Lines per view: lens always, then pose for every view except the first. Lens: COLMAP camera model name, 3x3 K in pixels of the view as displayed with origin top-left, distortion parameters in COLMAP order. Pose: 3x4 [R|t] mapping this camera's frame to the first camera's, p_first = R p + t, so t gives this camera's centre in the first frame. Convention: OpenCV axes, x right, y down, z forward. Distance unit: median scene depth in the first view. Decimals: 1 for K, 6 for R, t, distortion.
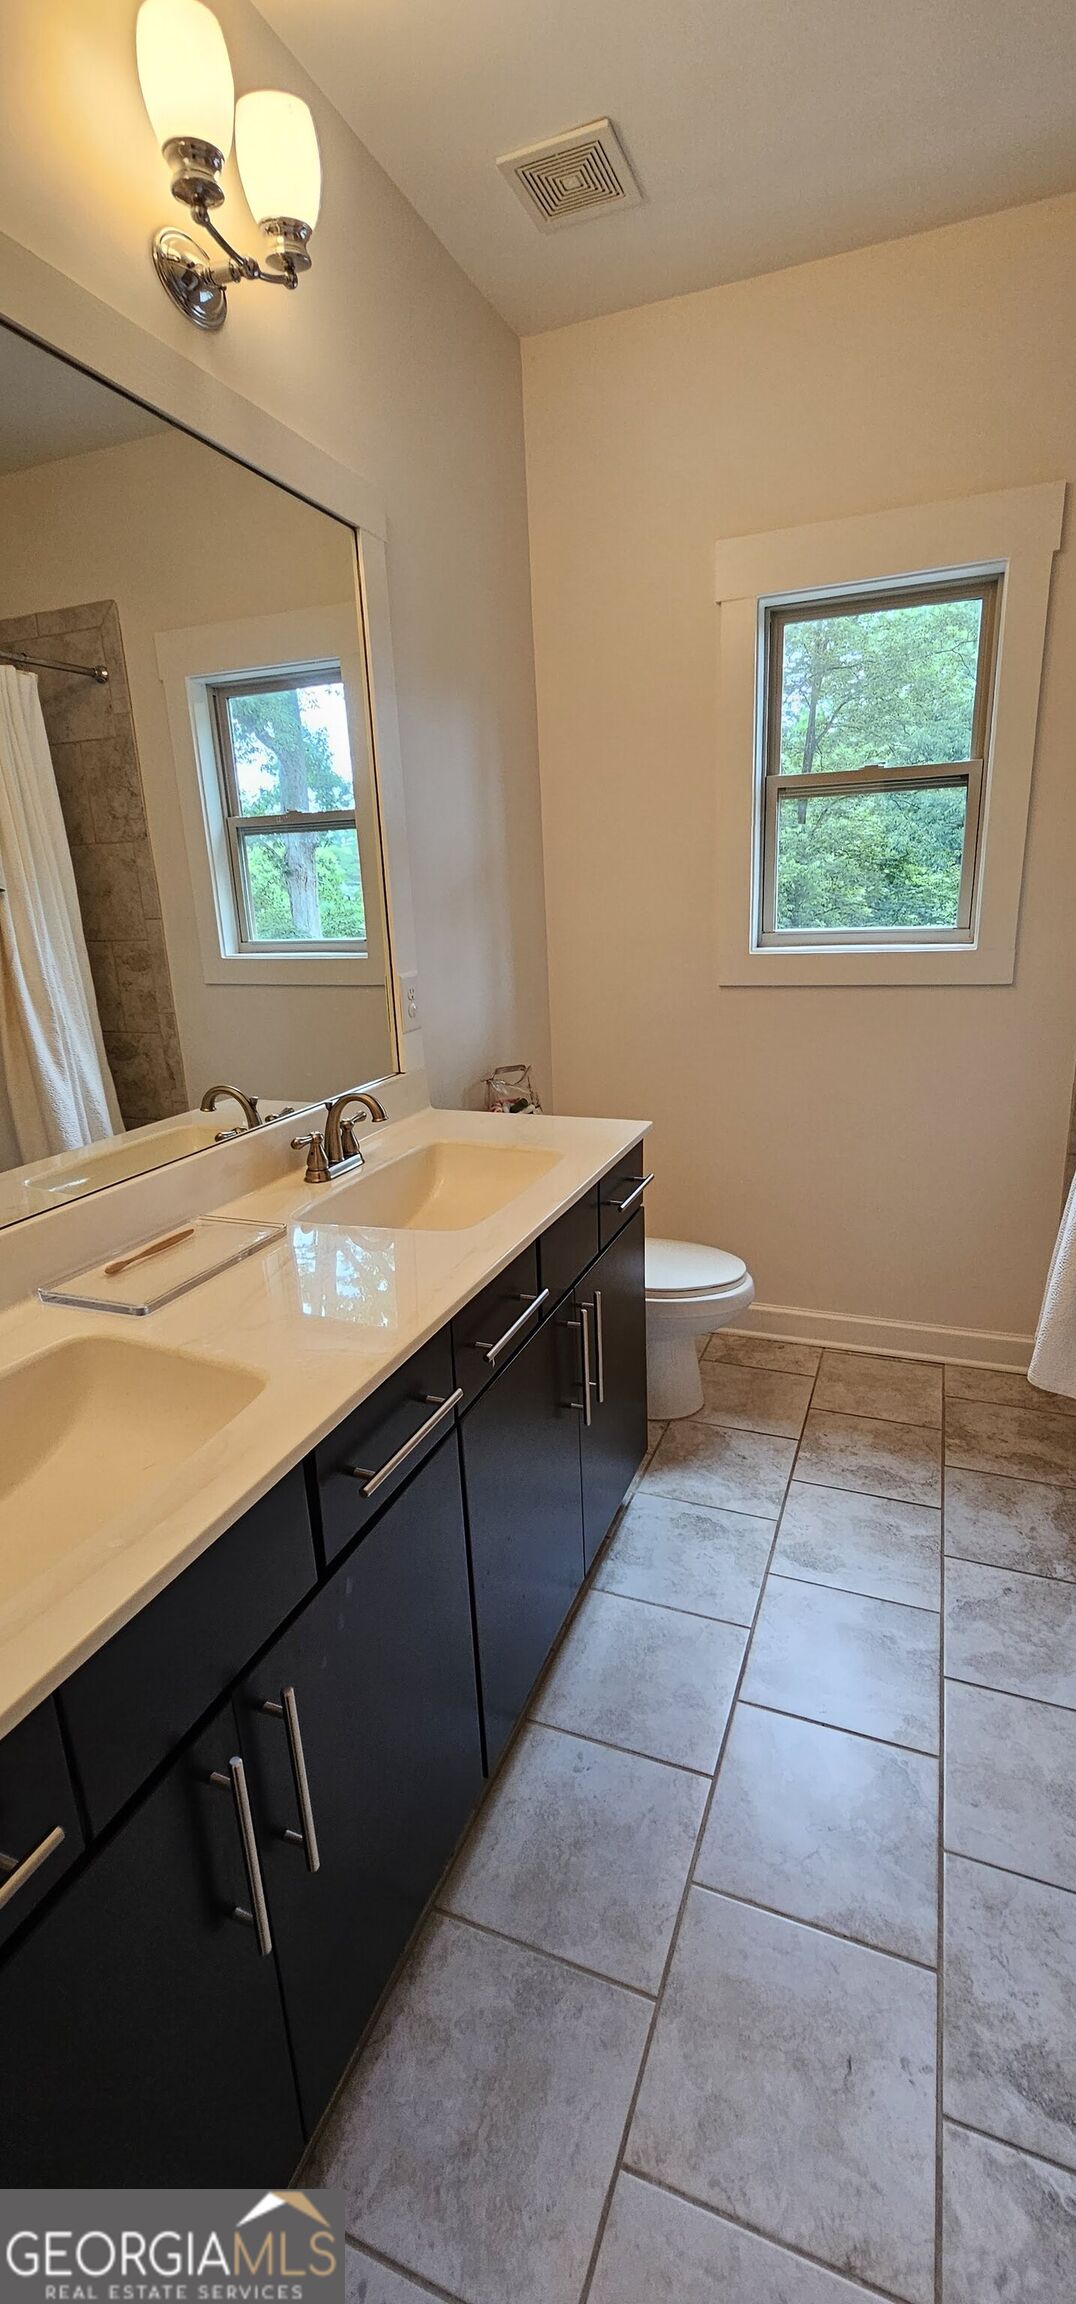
lens RADIAL K [[955.7, 0, 540.6], [0, 955.7, 1154.8], [0, 0, 1]] dist [0.002406, -0.000294]
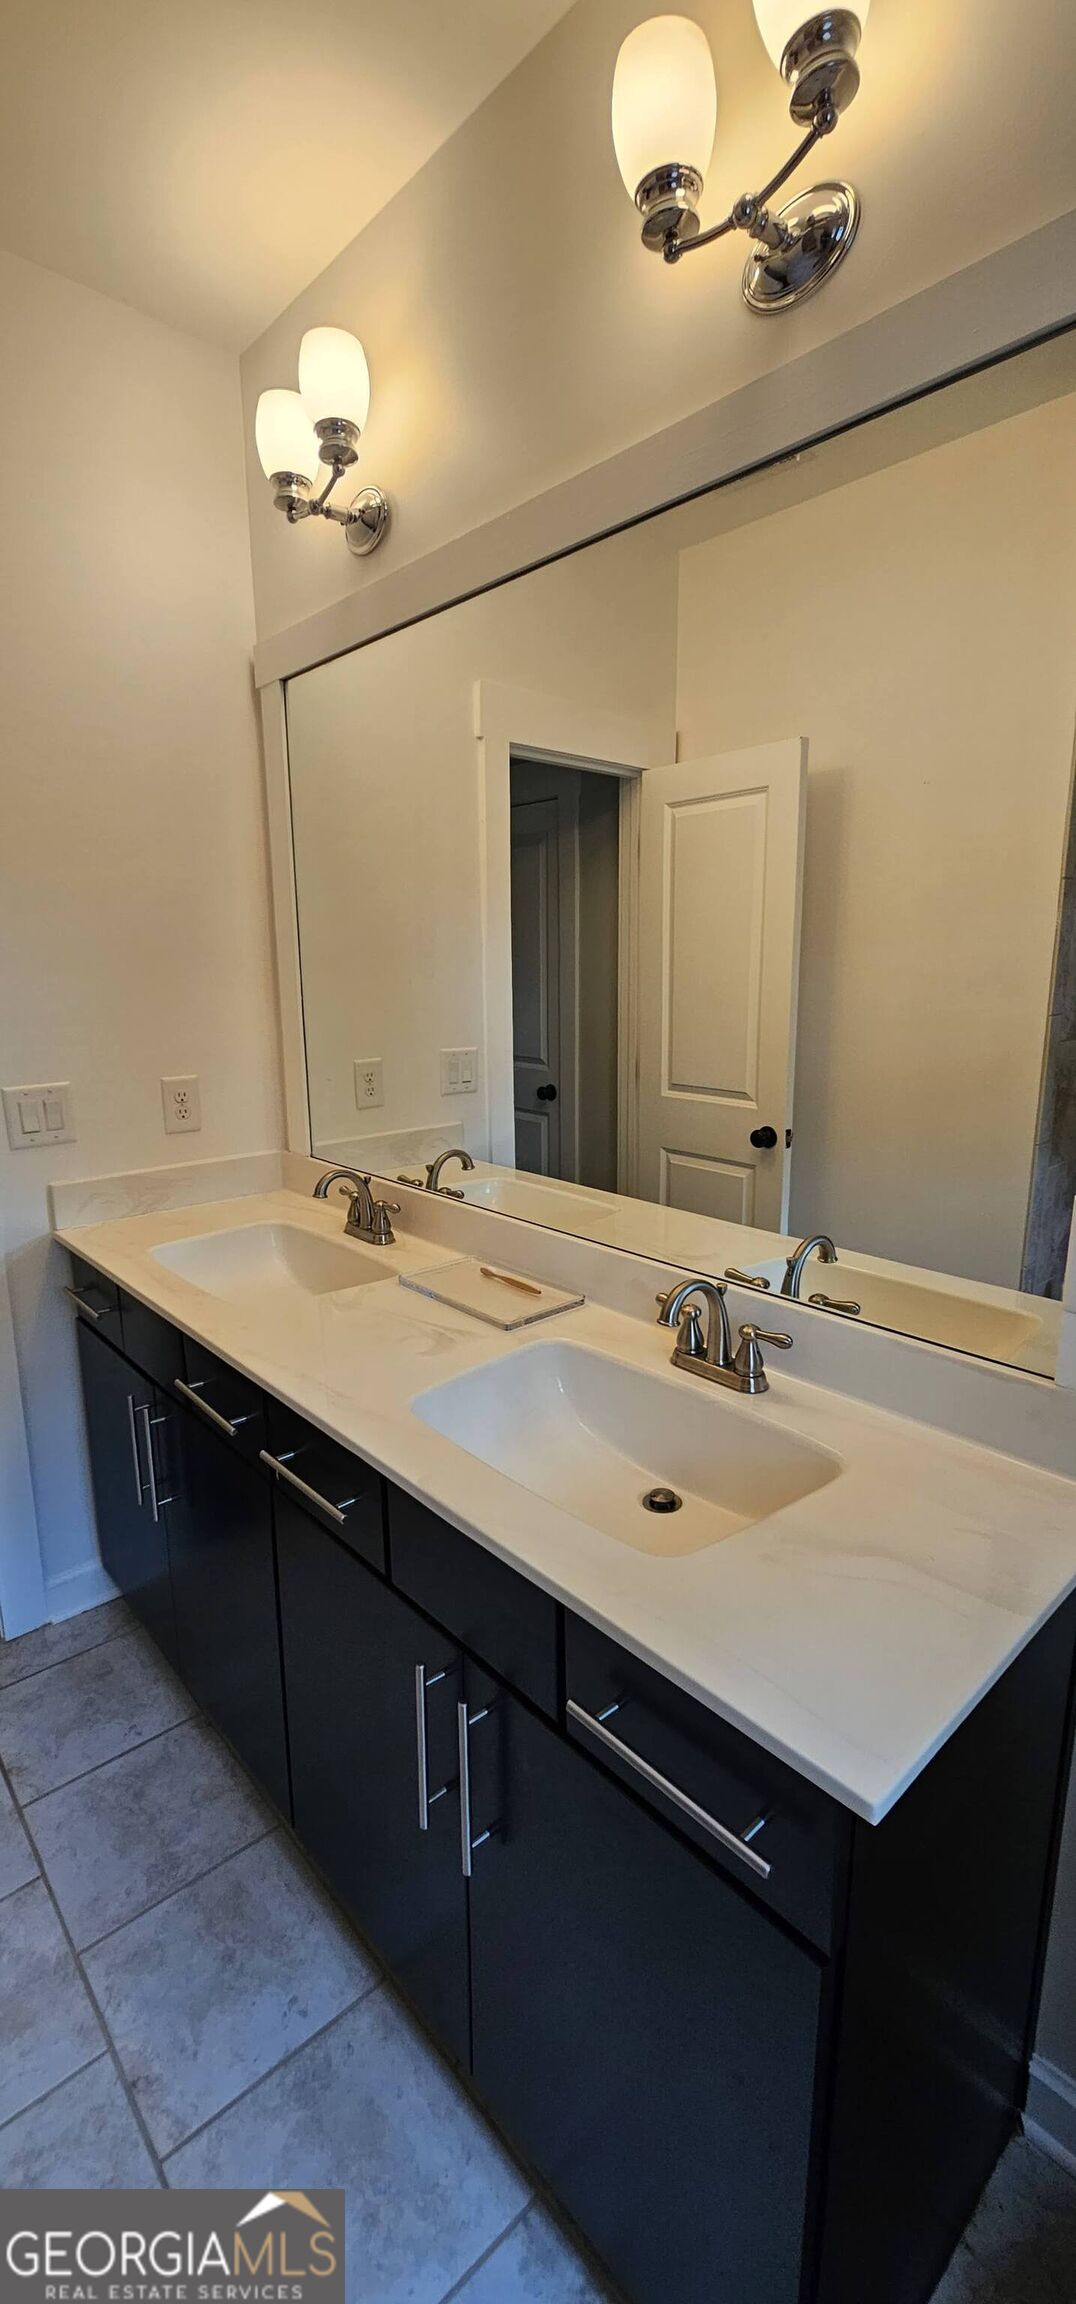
lens RADIAL K [[955.7, 0, 544.1], [0, 955.7, 1150.7], [0, 0, 1]] dist [0.002406, -0.000294]
pose [[-0.443290, 0.210732, -0.871255, 0.584797], [-0.240182, 0.908507, 0.341946, -0.459317], [0.863601, 0.360842, -0.352118, 1.336222]]
